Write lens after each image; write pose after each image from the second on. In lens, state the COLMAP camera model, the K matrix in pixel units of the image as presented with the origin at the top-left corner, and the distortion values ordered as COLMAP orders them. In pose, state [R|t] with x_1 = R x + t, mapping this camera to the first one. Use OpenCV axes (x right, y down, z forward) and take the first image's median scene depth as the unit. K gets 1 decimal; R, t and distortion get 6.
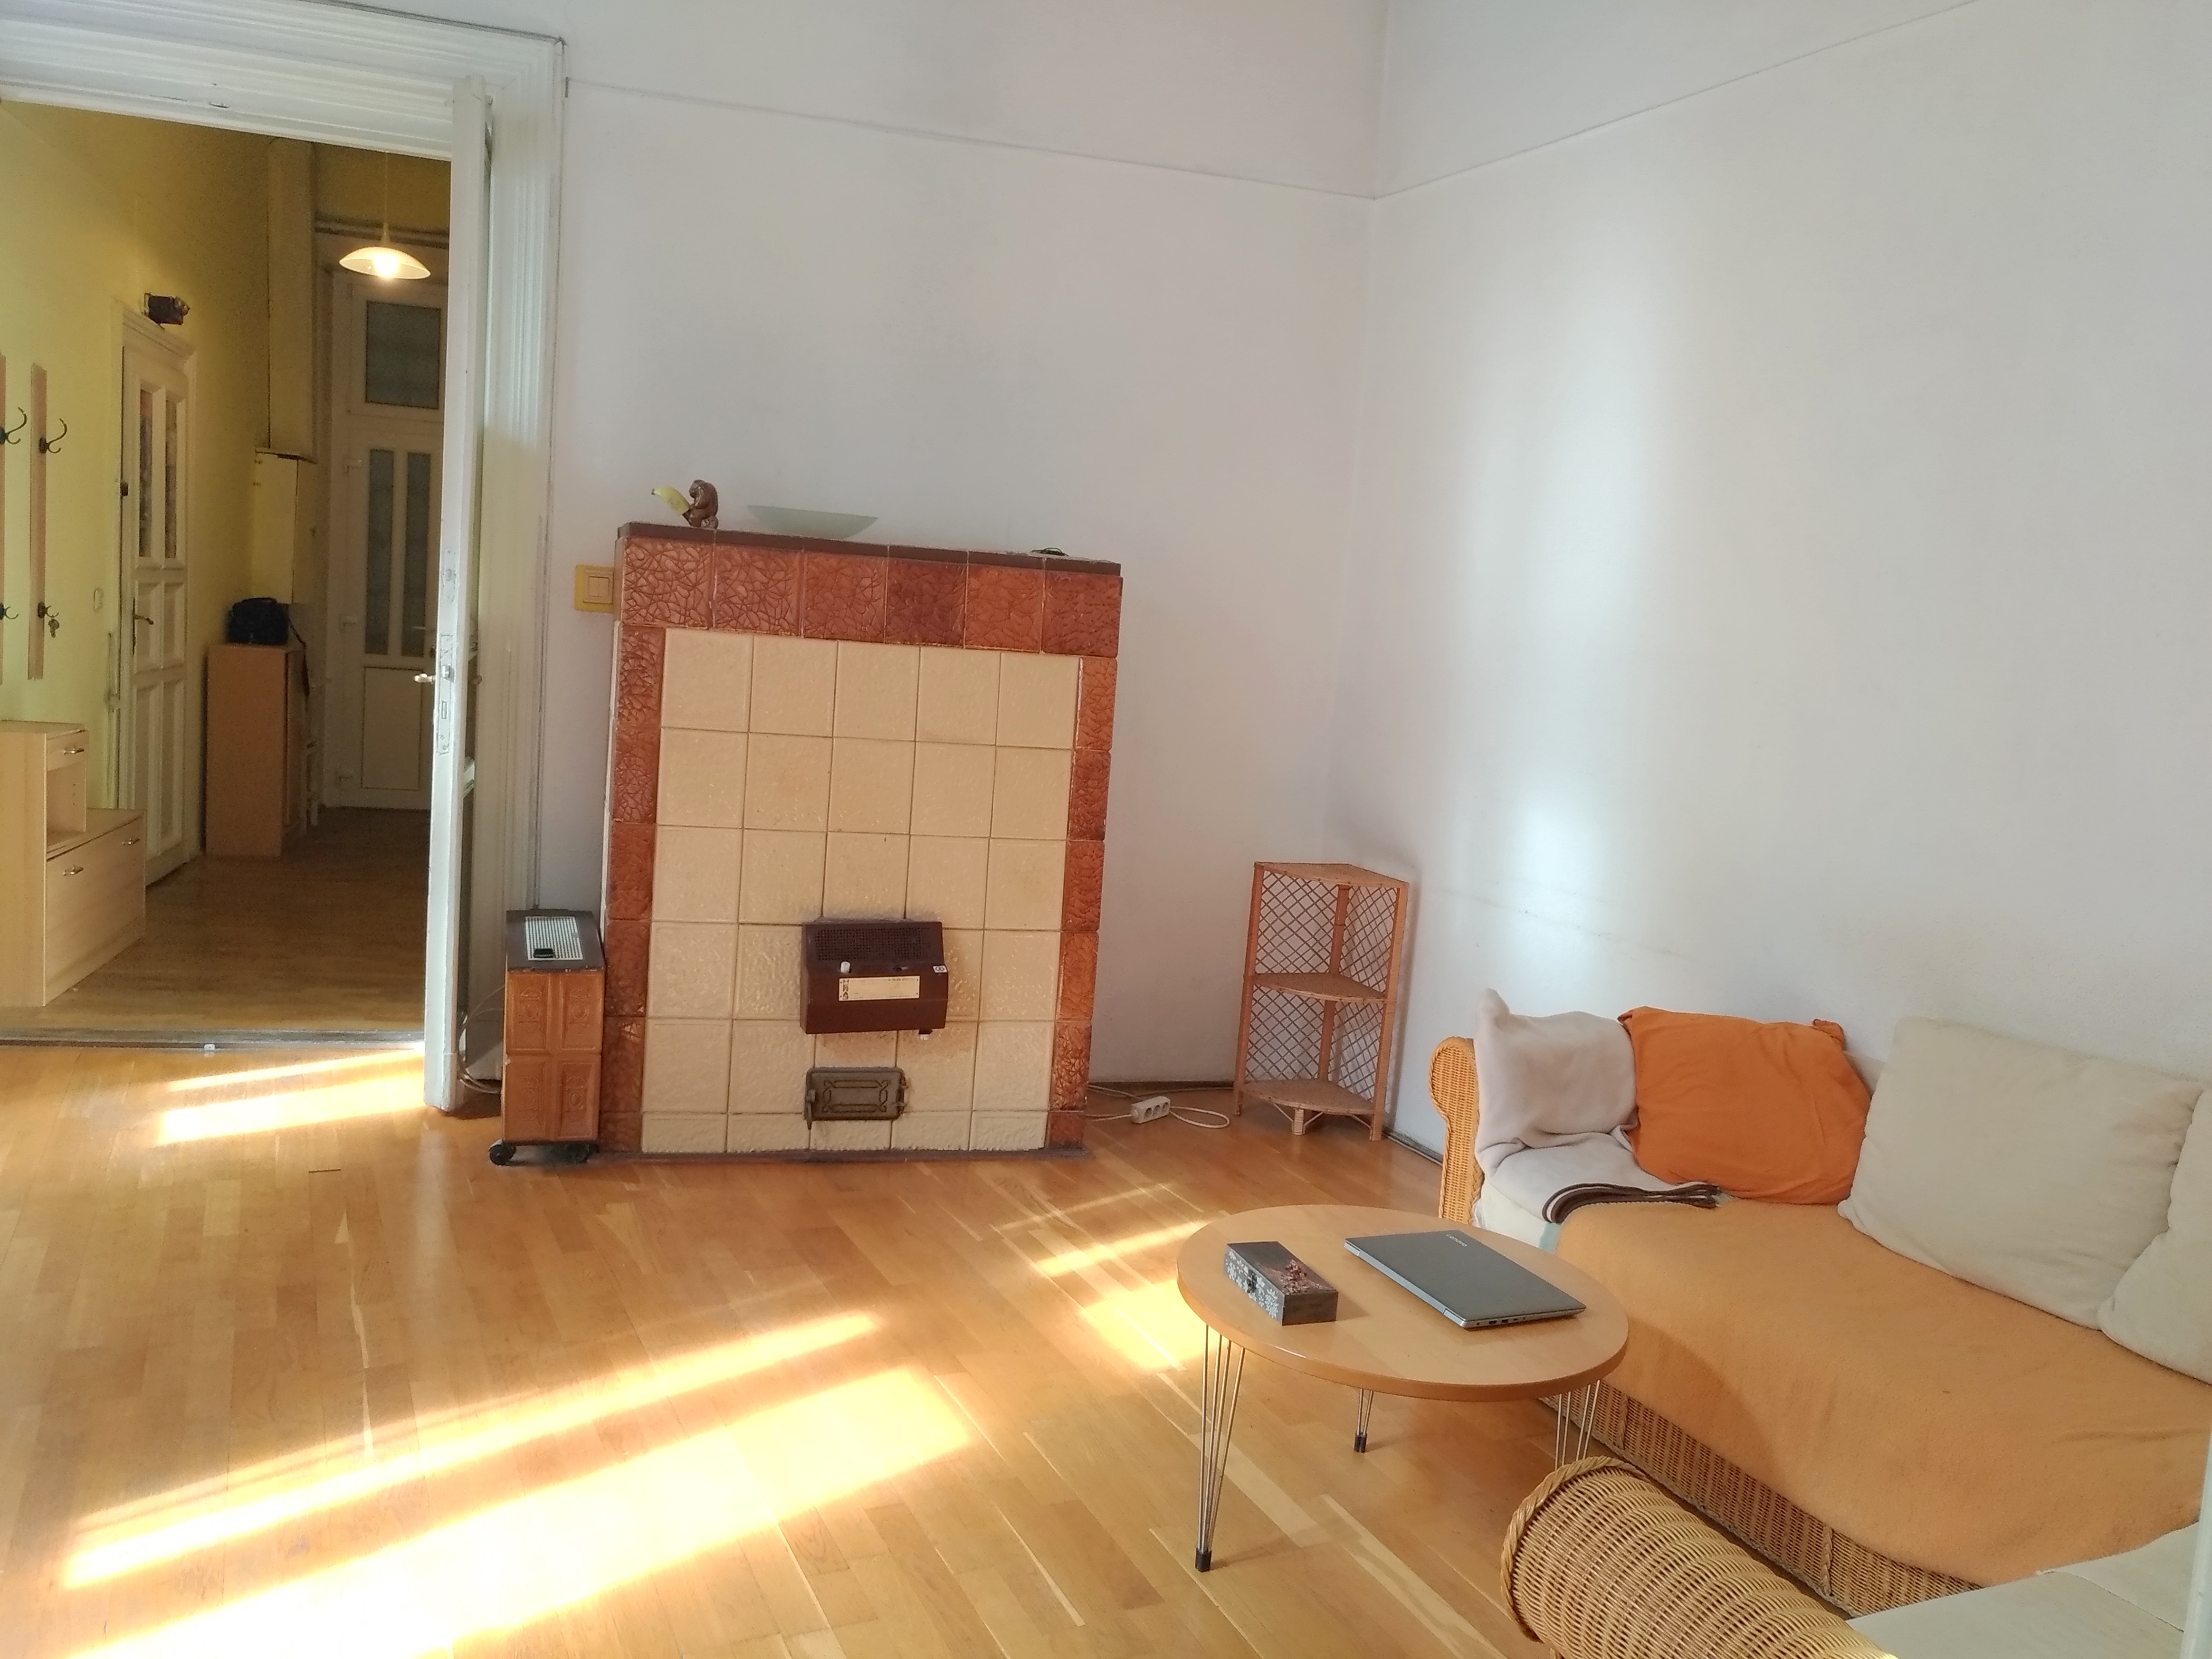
lens RADIAL K [[1711.4, 0, 1106.0], [0, 1711.4, 829.5], [0, 0, 1]] dist [-0.011801, 0.067567]
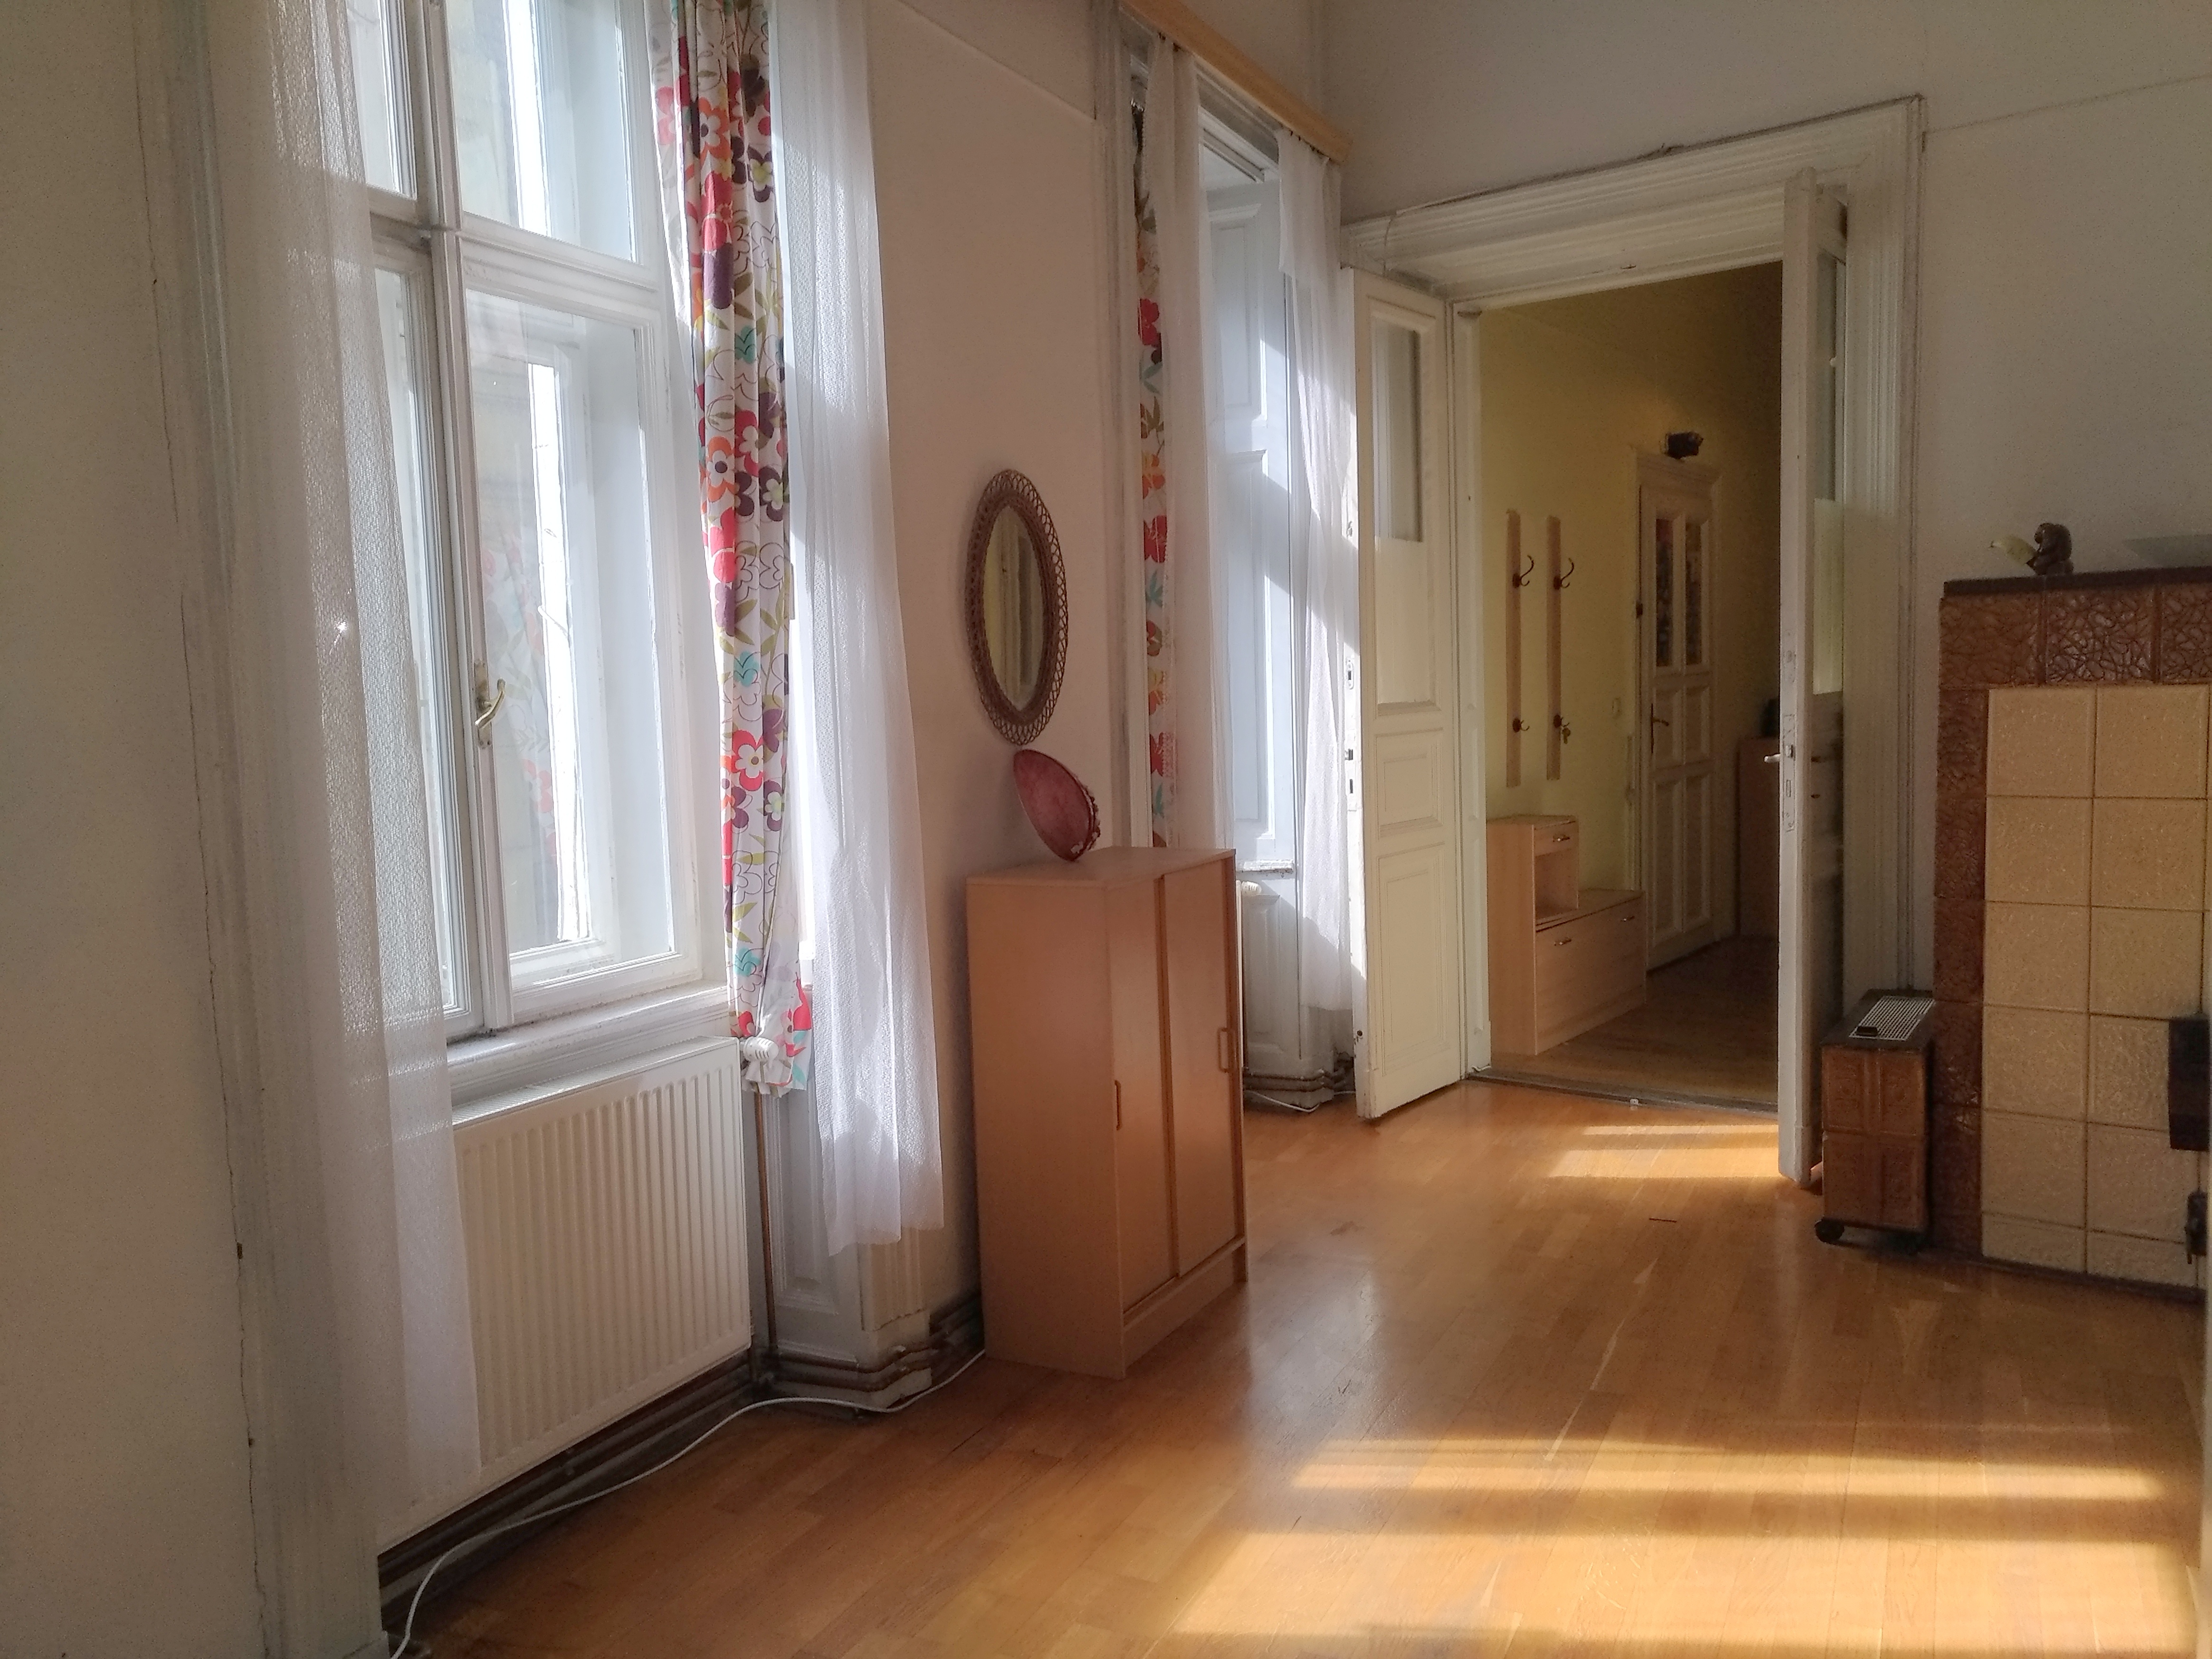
lens RADIAL K [[1706.3, 0, 1111.6], [0, 1706.3, 863.5], [0, 0, 1]] dist [-0.045300, 0.108755]
pose [[0.624313, -0.010709, -0.781101, 0.158105], [-0.014640, 0.999570, -0.025406, 0.007026], [0.781037, 0.027297, 0.623888, 0.052782]]
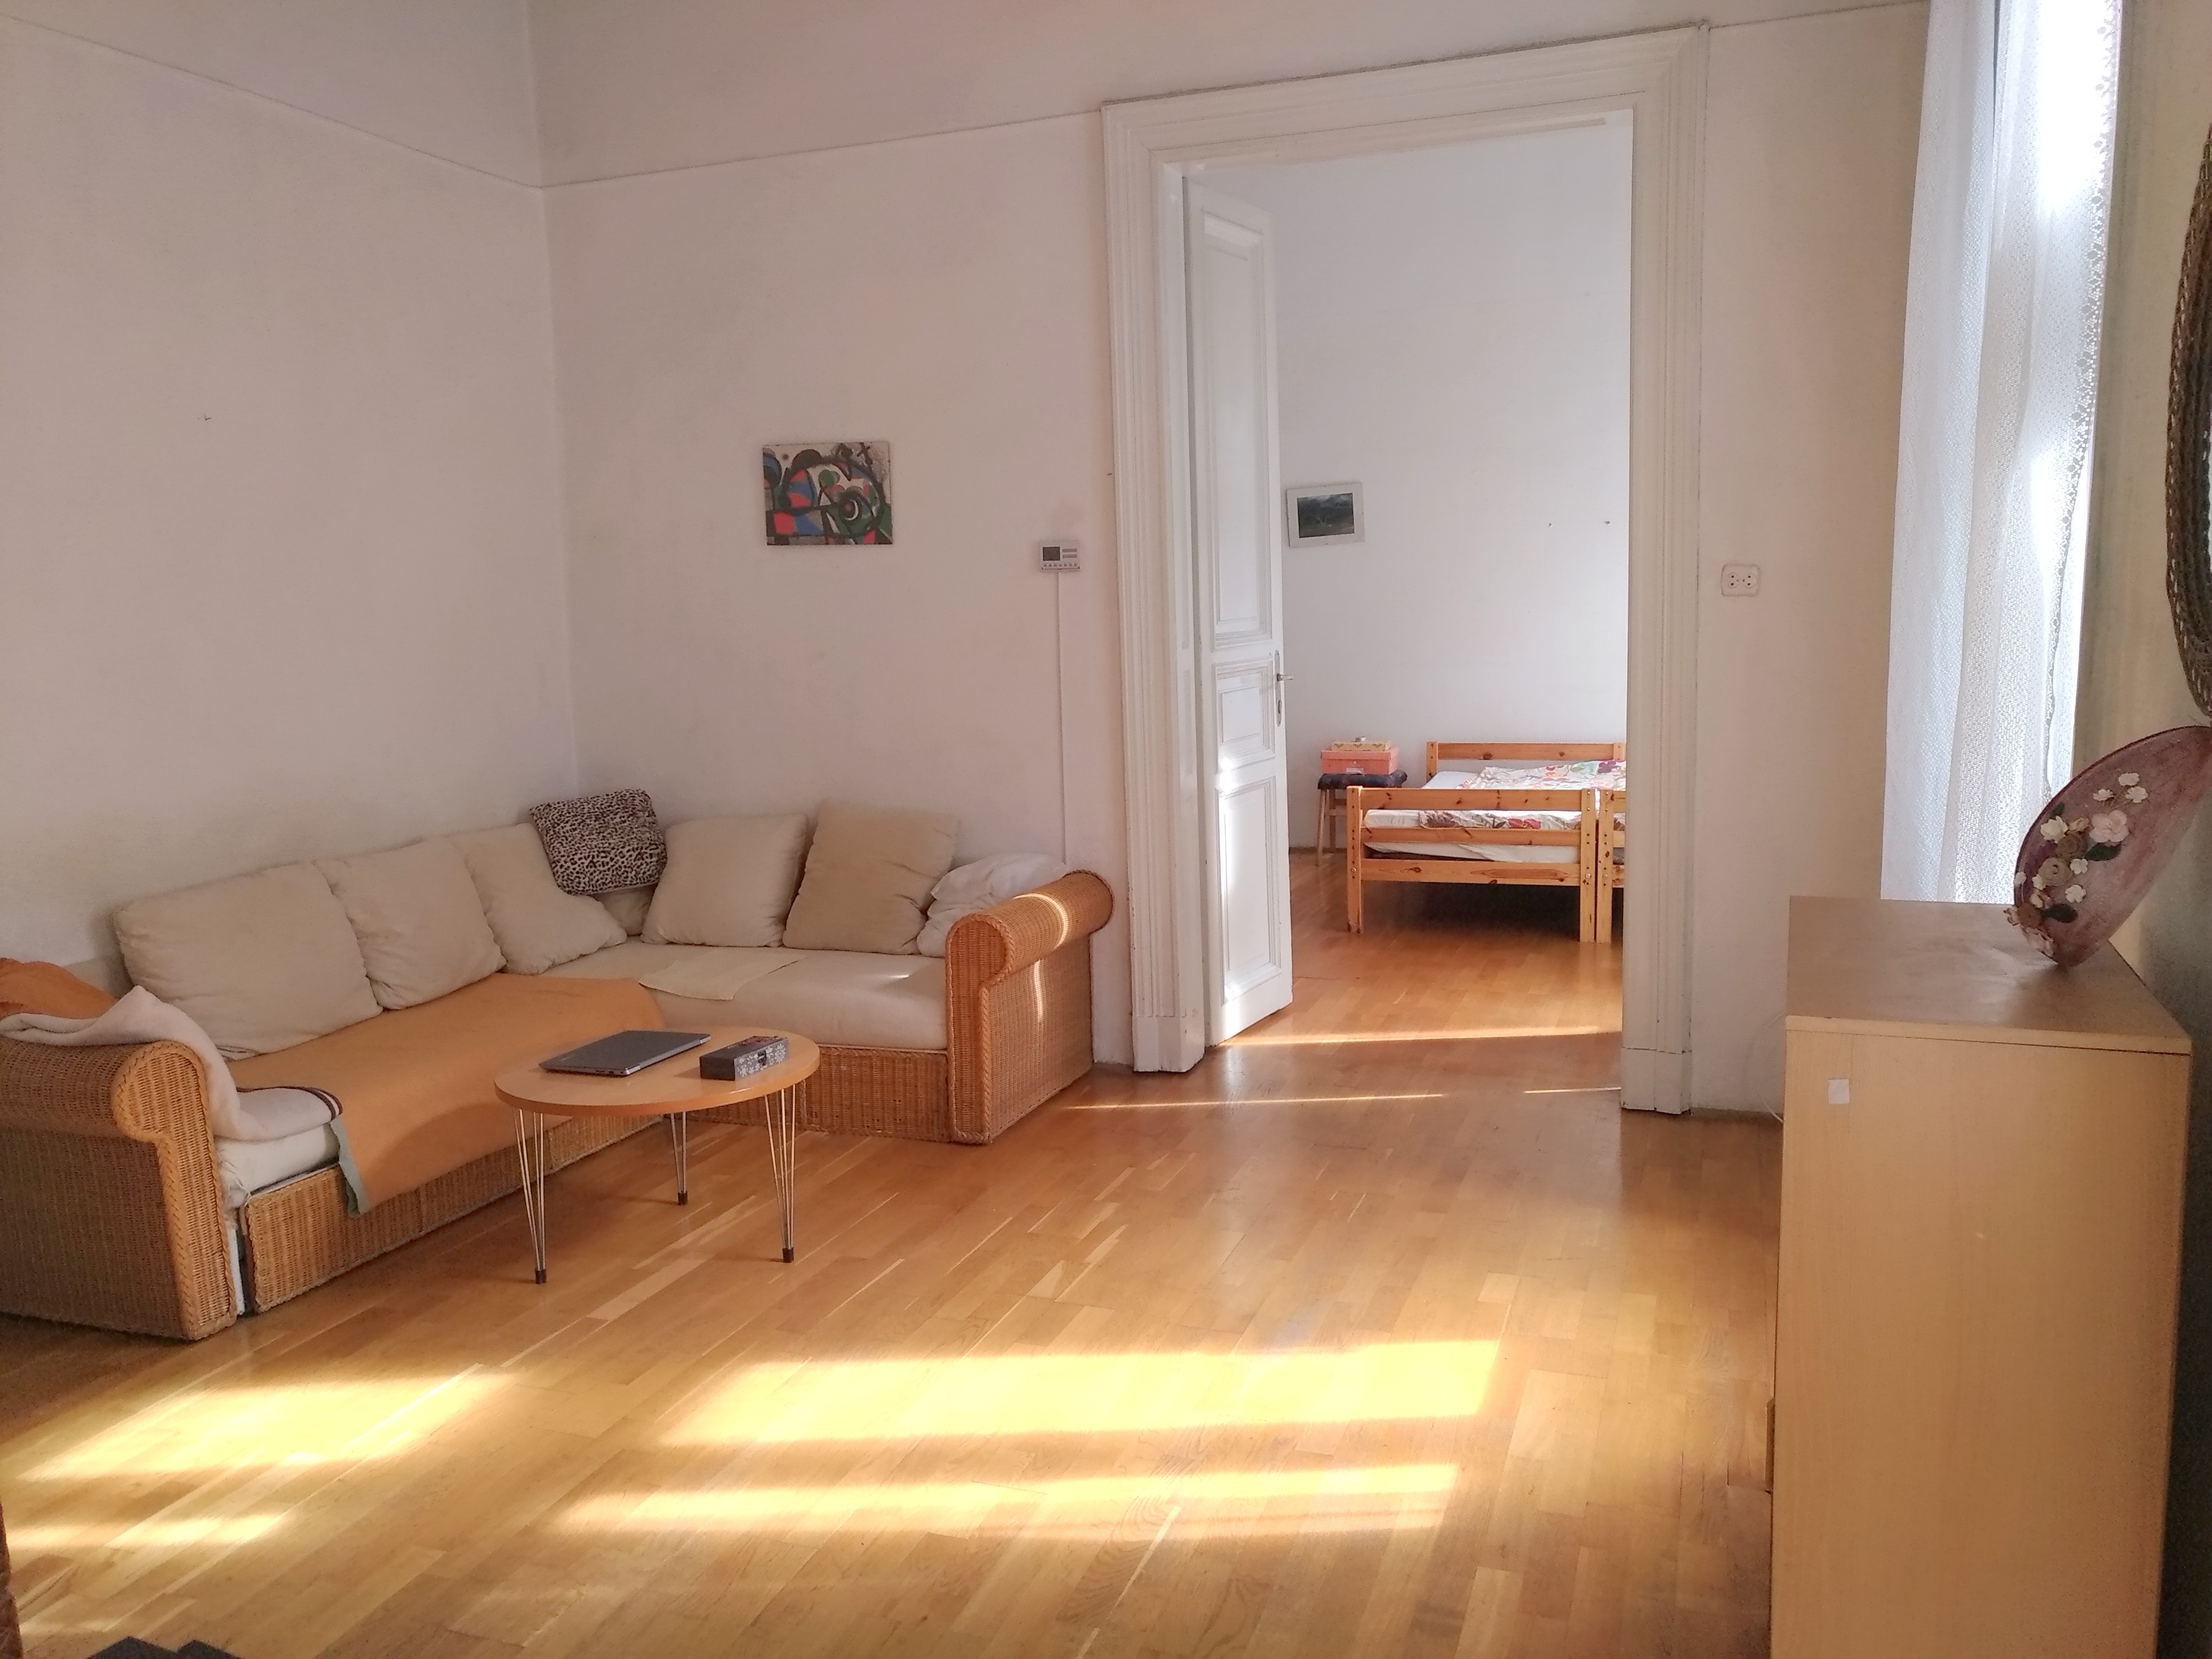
lens RADIAL K [[1711.4, 0, 1106.0], [0, 1711.4, 829.5], [0, 0, 1]] dist [-0.011801, 0.067567]
pose [[-0.698956, -0.139606, 0.701406, -0.633523], [0.064781, 0.964371, 0.256500, -0.157175], [-0.712225, 0.224720, -0.665009, 0.979687]]
